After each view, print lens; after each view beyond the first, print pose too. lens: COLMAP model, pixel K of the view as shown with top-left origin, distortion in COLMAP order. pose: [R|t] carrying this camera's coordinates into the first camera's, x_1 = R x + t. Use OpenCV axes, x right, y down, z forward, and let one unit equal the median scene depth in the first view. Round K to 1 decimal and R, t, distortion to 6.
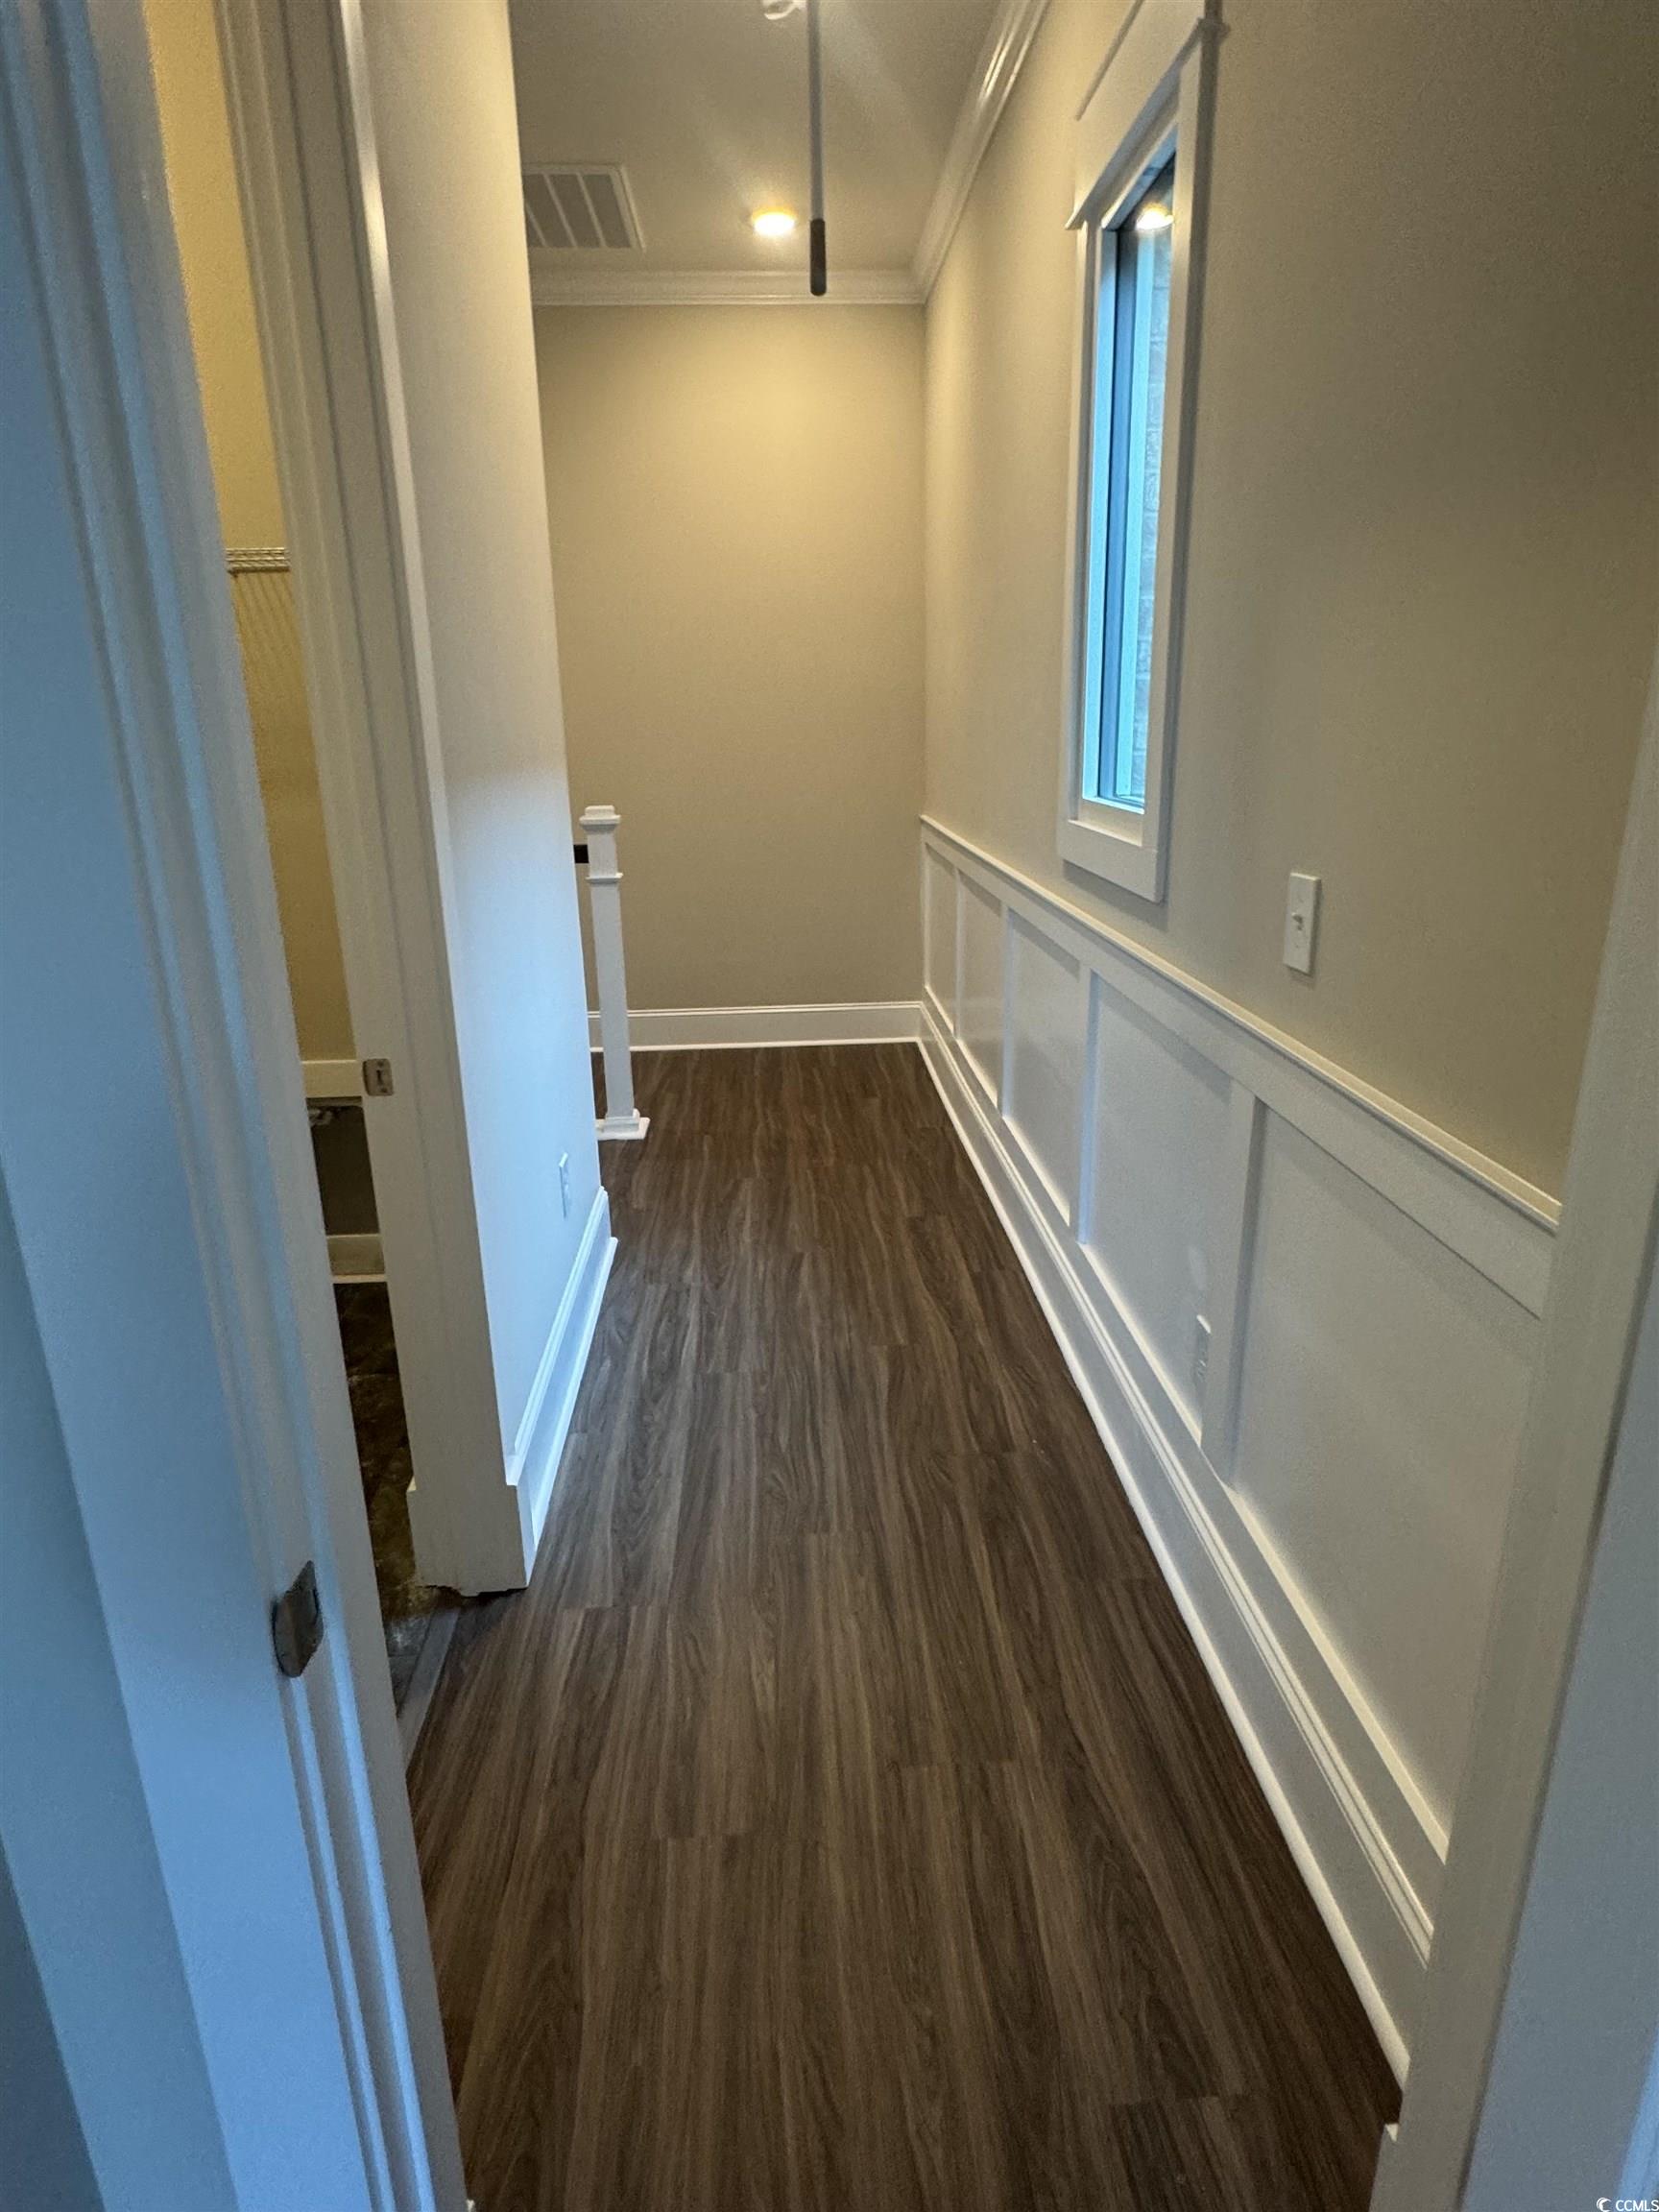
lens RADIAL K [[1223.7, 0, 829.8], [0, 1223.7, 1095.9], [0, 0, 1]] dist [-0.007799, 0.004689]
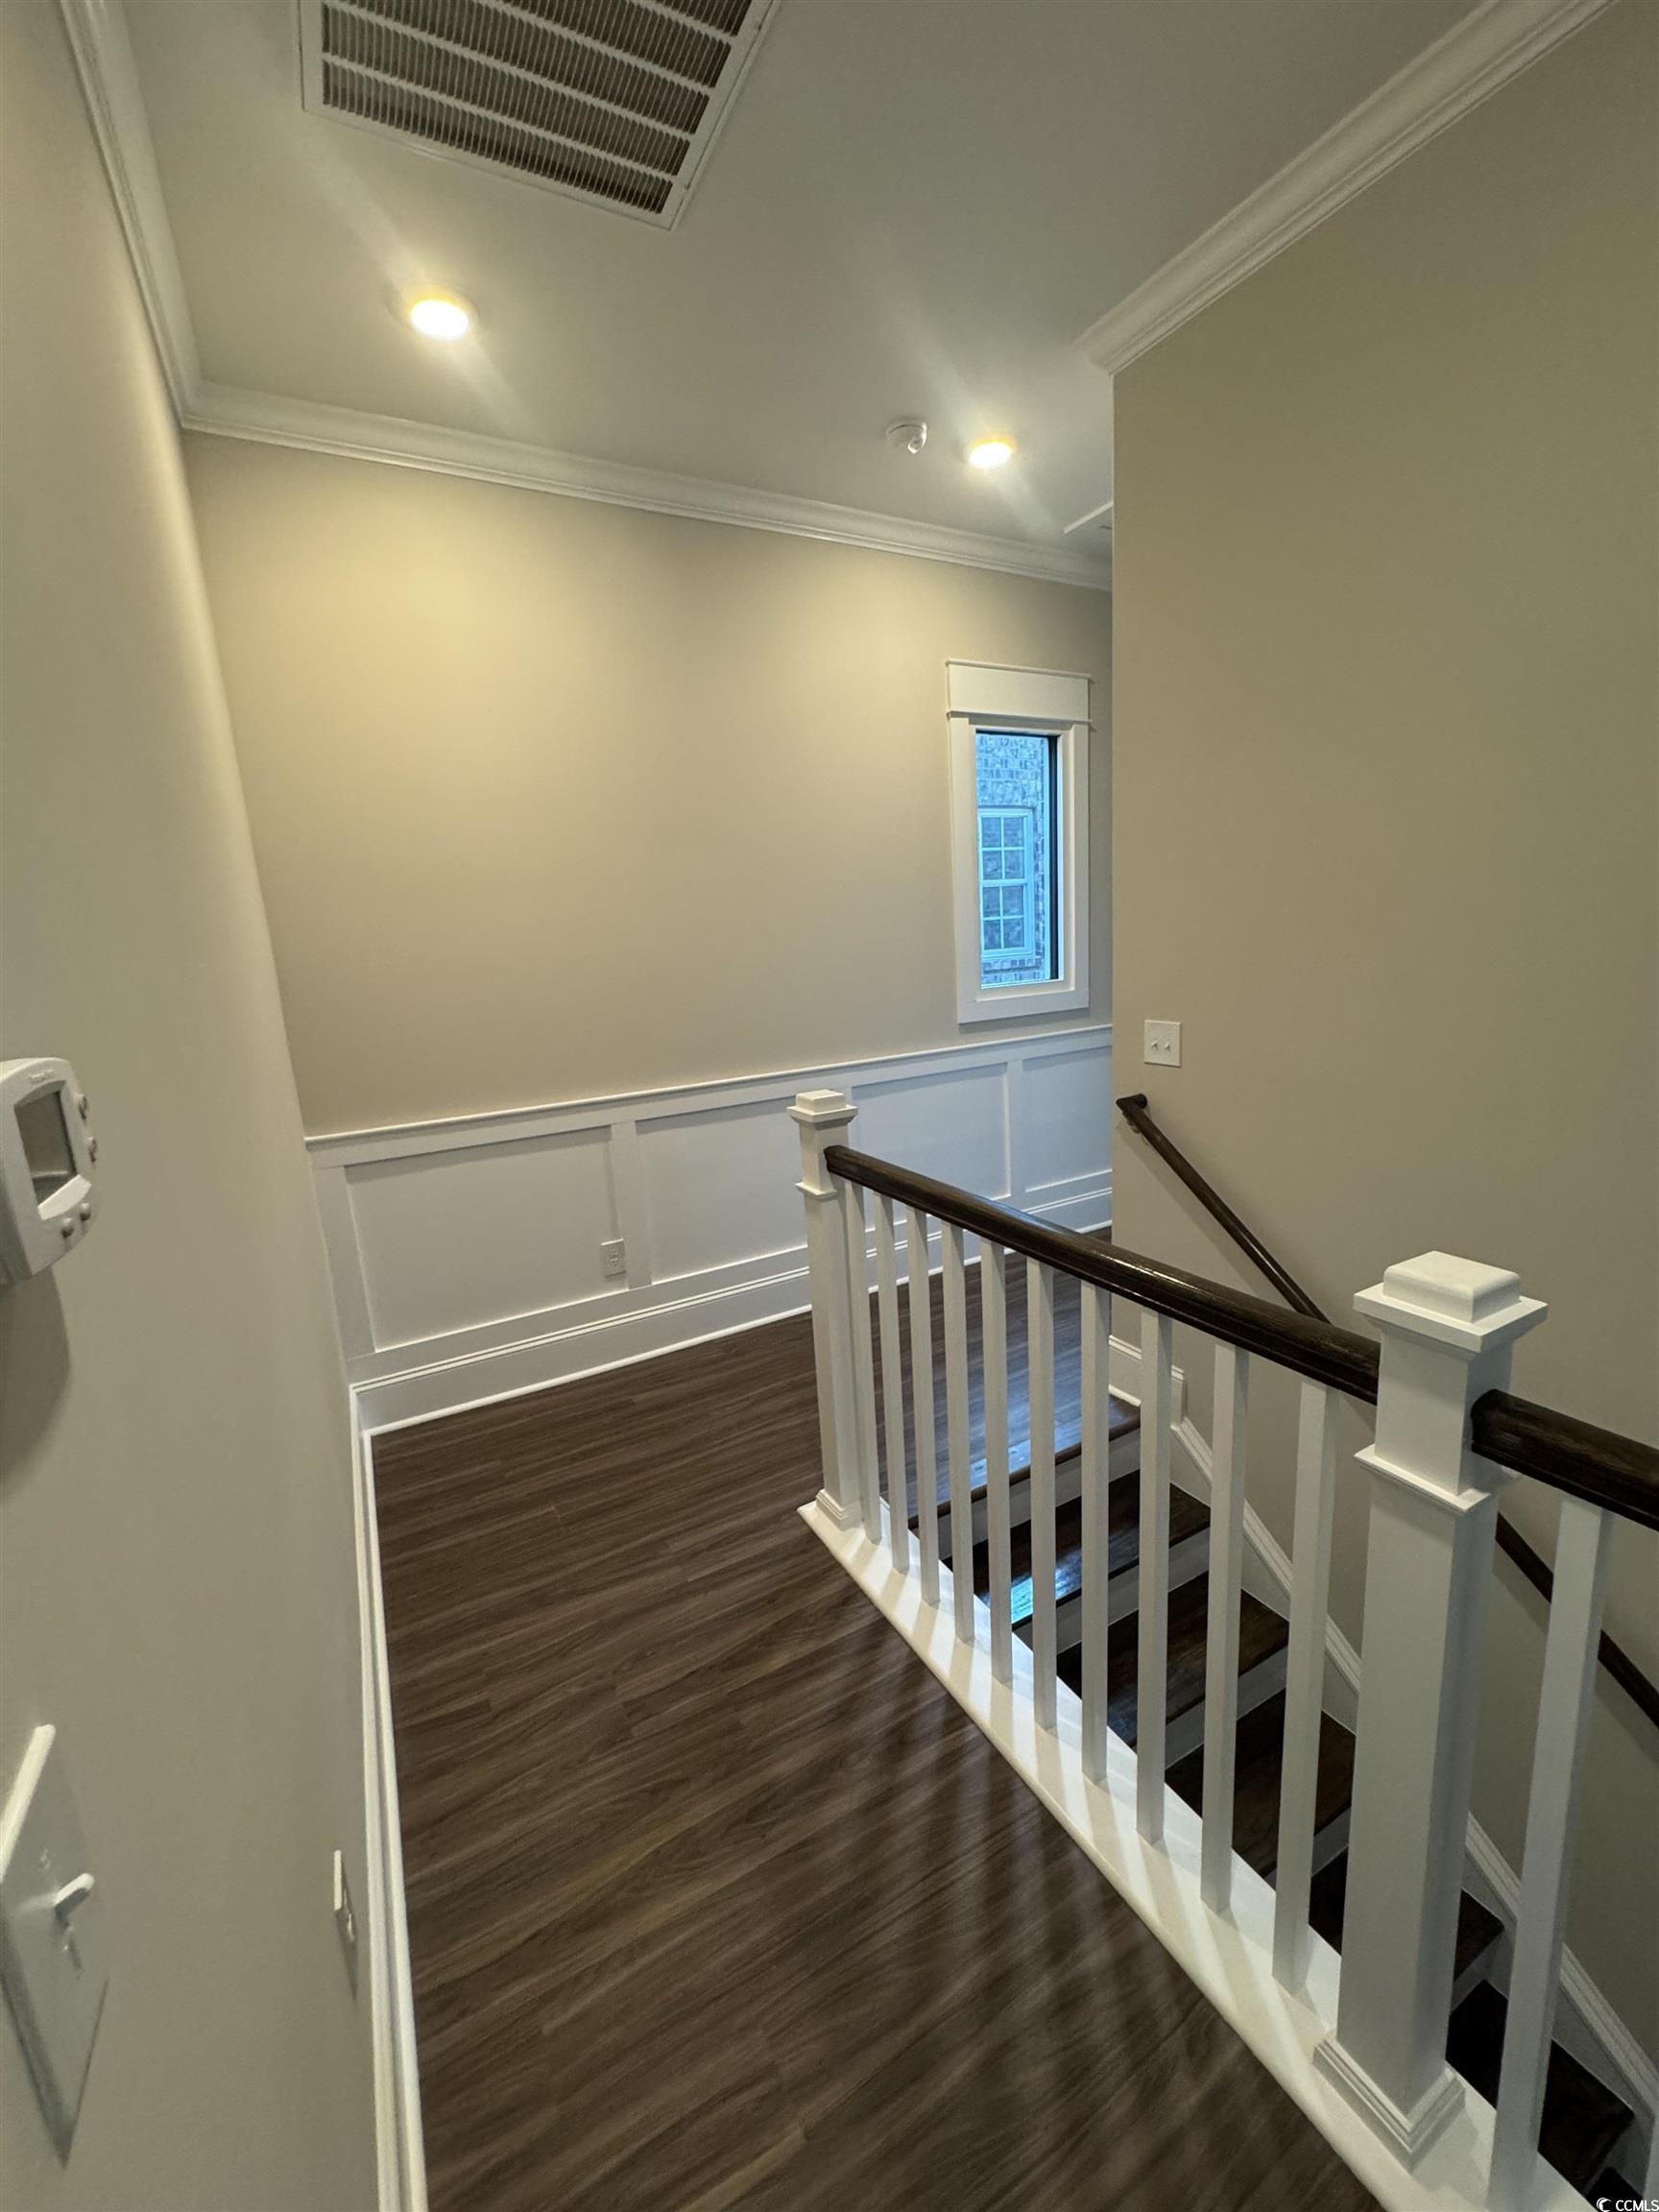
lens RADIAL K [[886.9, 0, 825.6], [0, 886.9, 1101.0], [0, 0, 1]] dist [-0.005584, 0.000923]
pose [[-0.438485, -0.132810, 0.888871, -0.836359], [0.326768, 0.897775, 0.295337, -0.495359], [-0.837230, 0.419955, -0.350263, 1.511489]]
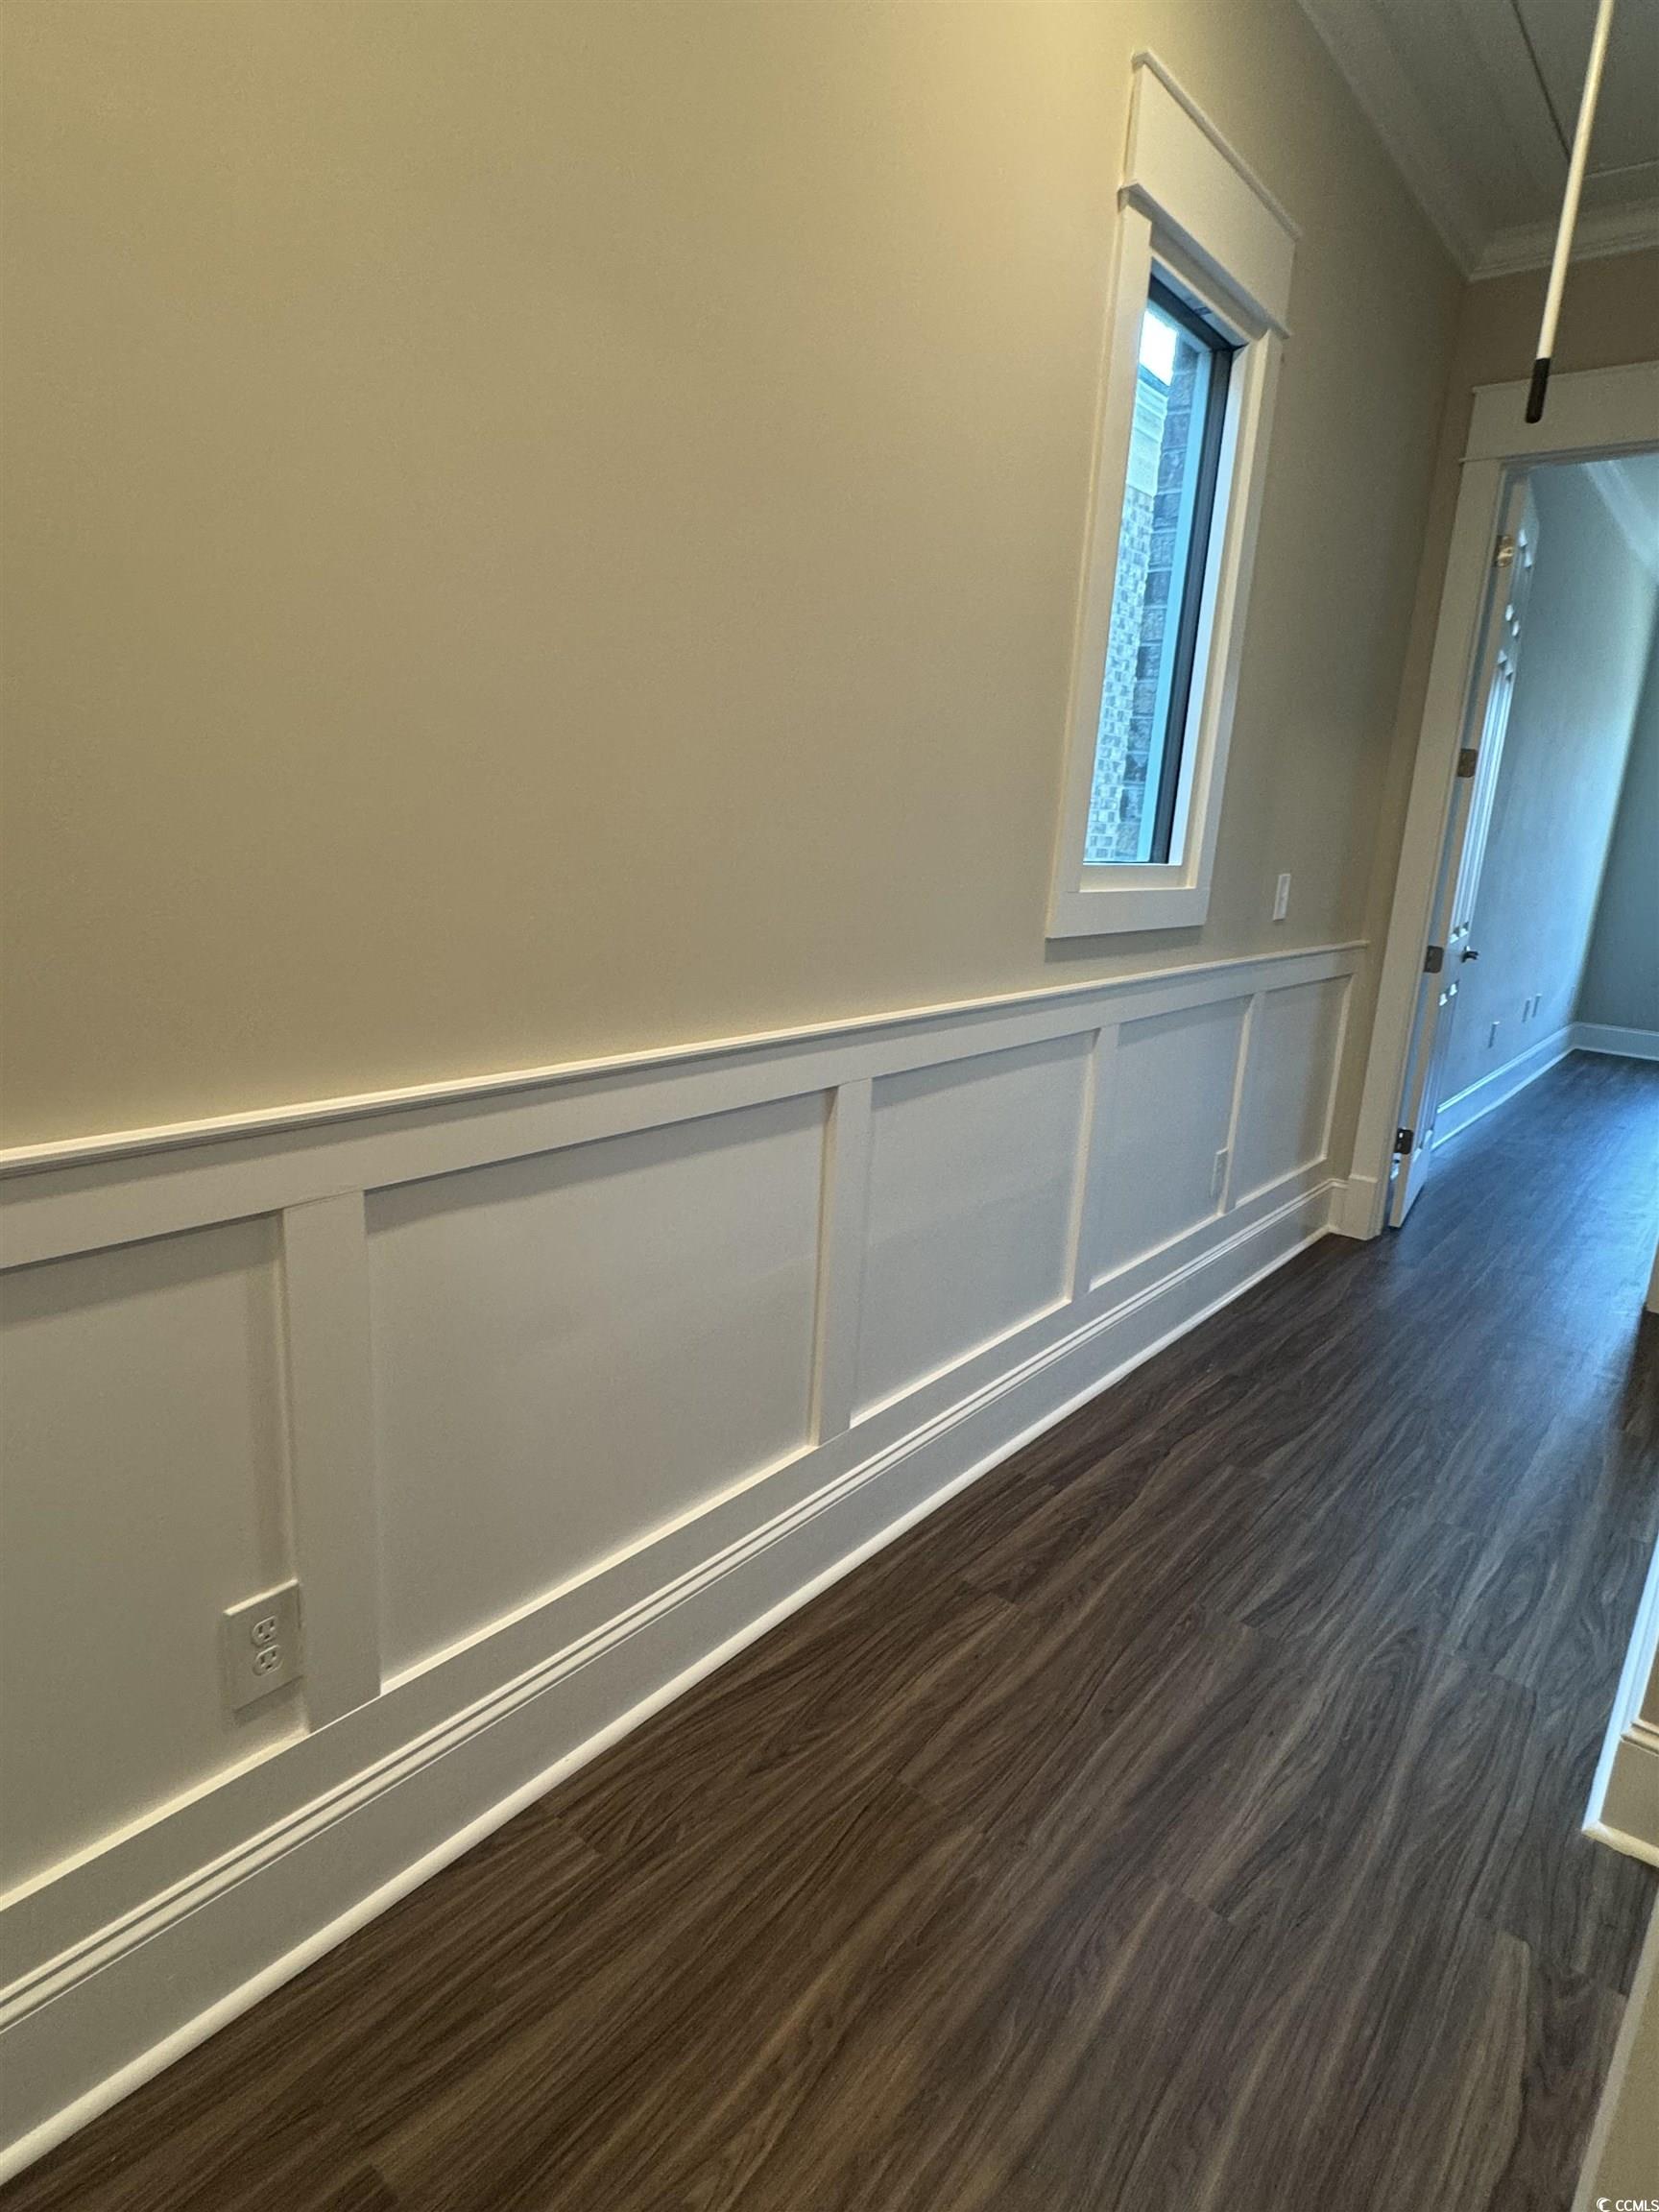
lens RADIAL K [[1223.7, 0, 826.7], [0, 1223.7, 1102.4], [0, 0, 1]] dist [-0.007799, 0.004689]
pose [[-0.742167, -0.179709, 0.645672, -0.229502], [0.157419, 0.889689, 0.428571, -0.426688], [-0.651465, 0.419713, -0.632008, 1.494386]]
